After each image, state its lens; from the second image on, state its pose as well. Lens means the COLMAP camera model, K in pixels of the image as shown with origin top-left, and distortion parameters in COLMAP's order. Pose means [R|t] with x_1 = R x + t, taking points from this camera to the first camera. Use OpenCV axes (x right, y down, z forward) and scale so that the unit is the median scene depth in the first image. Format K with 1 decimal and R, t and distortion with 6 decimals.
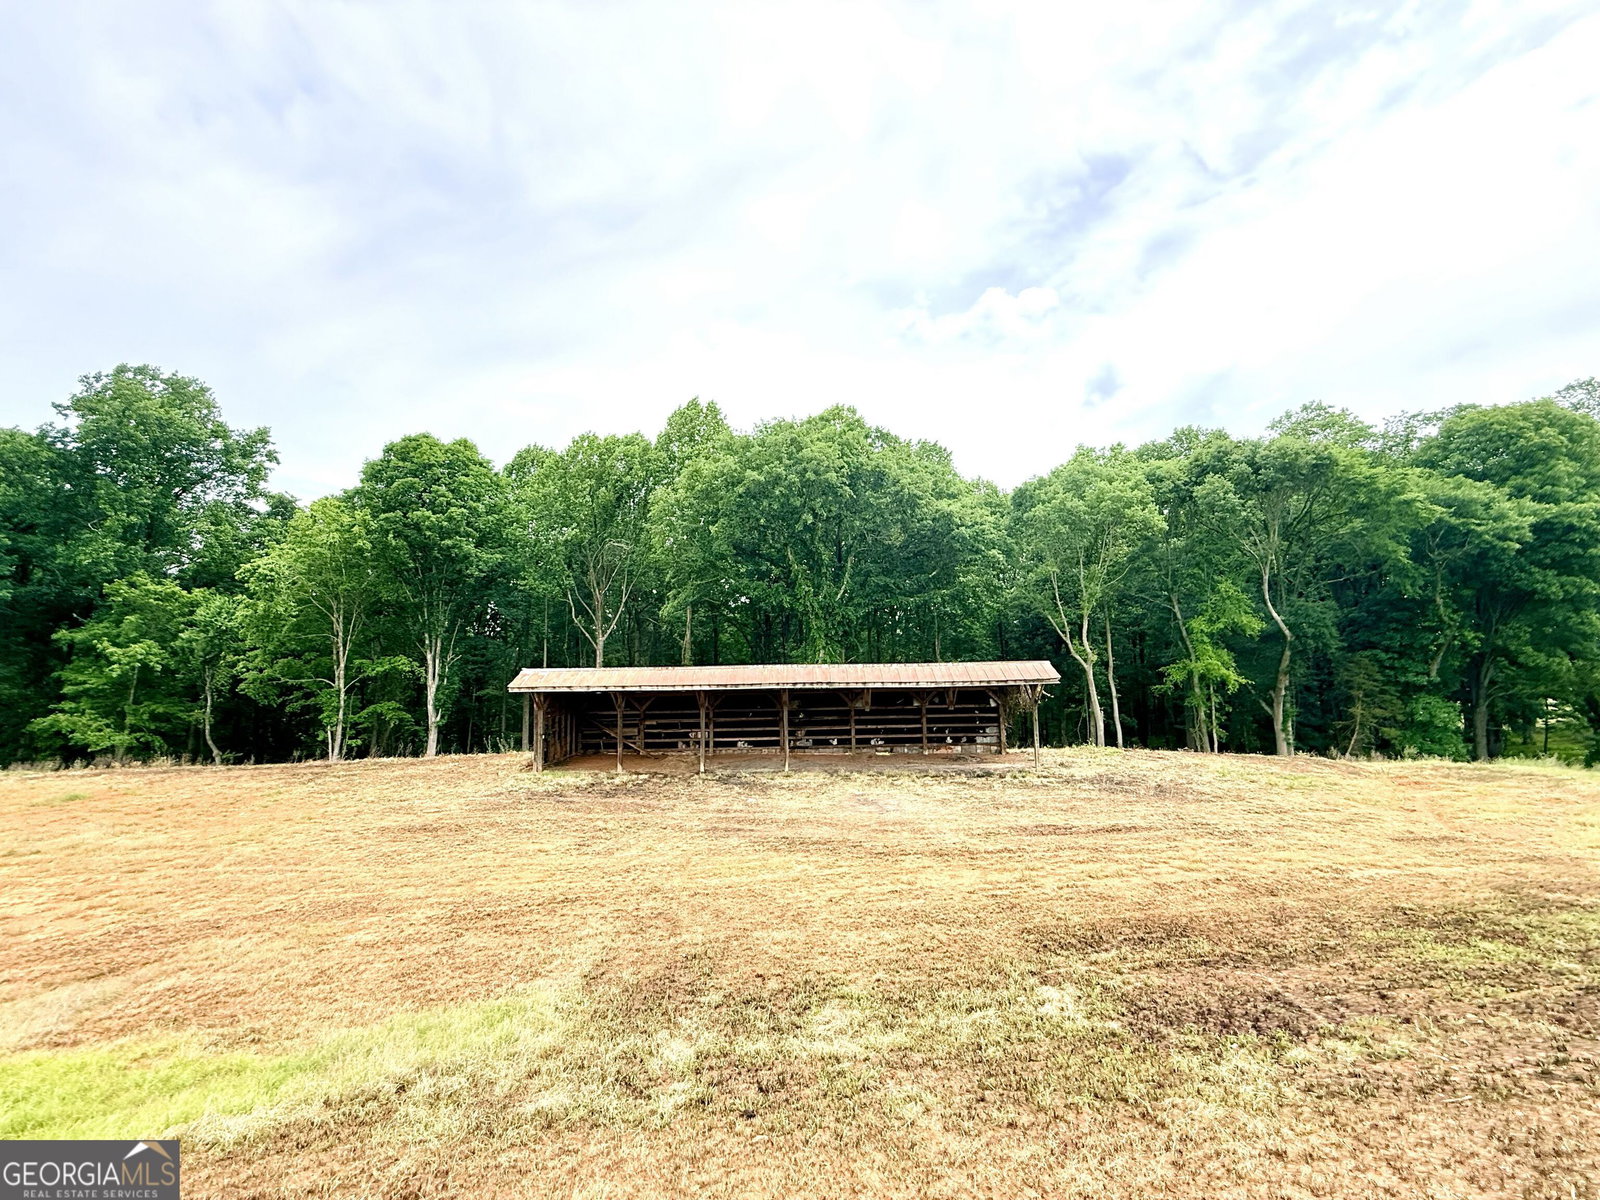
lens RADIAL K [[642.7, 0, 798.5], [0, 642.7, 598.6], [0, 0, 1]] dist [0.000359, 0.000168]
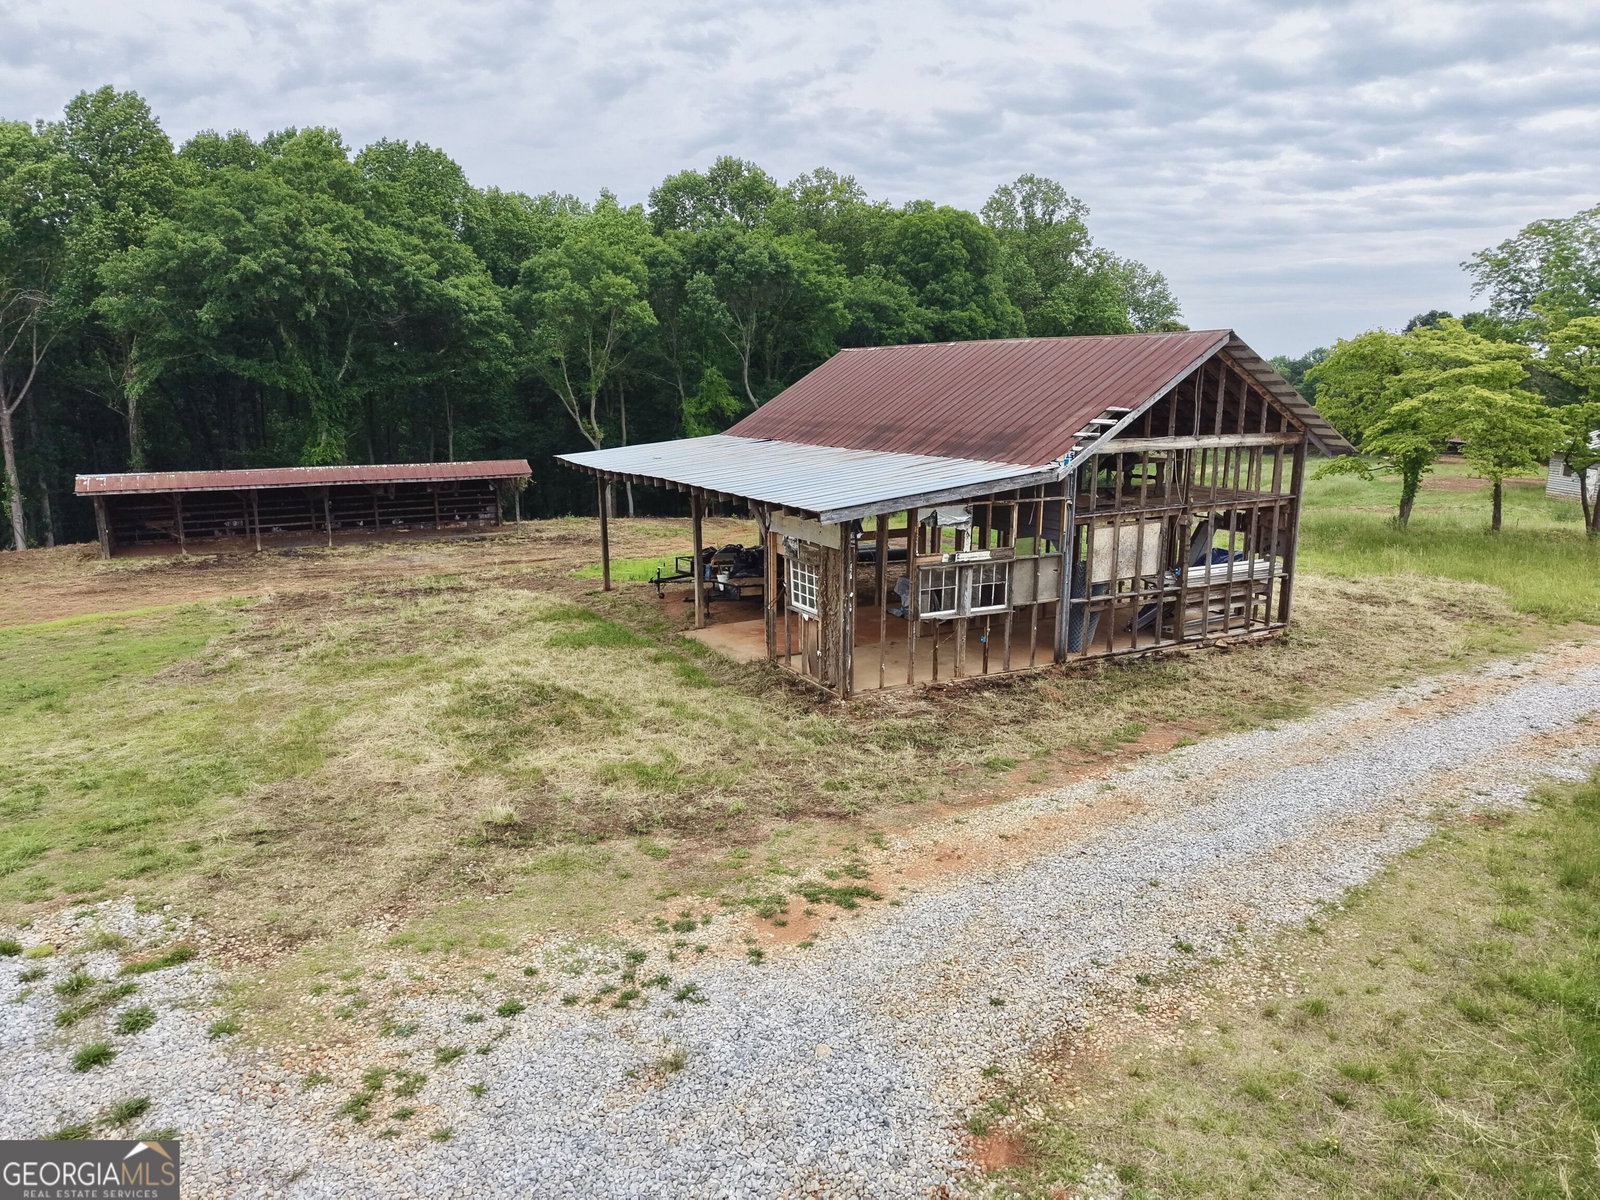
lens RADIAL K [[1077.2, 0, 799.5], [0, 1077.2, 599.3], [0, 0, 1]] dist [0.001463, -0.001800]
pose [[0.872592, -0.084558, 0.481076, -0.210987], [-0.057910, 0.960046, 0.273784, -0.243529], [-0.485006, -0.266761, 0.832831, -1.129957]]
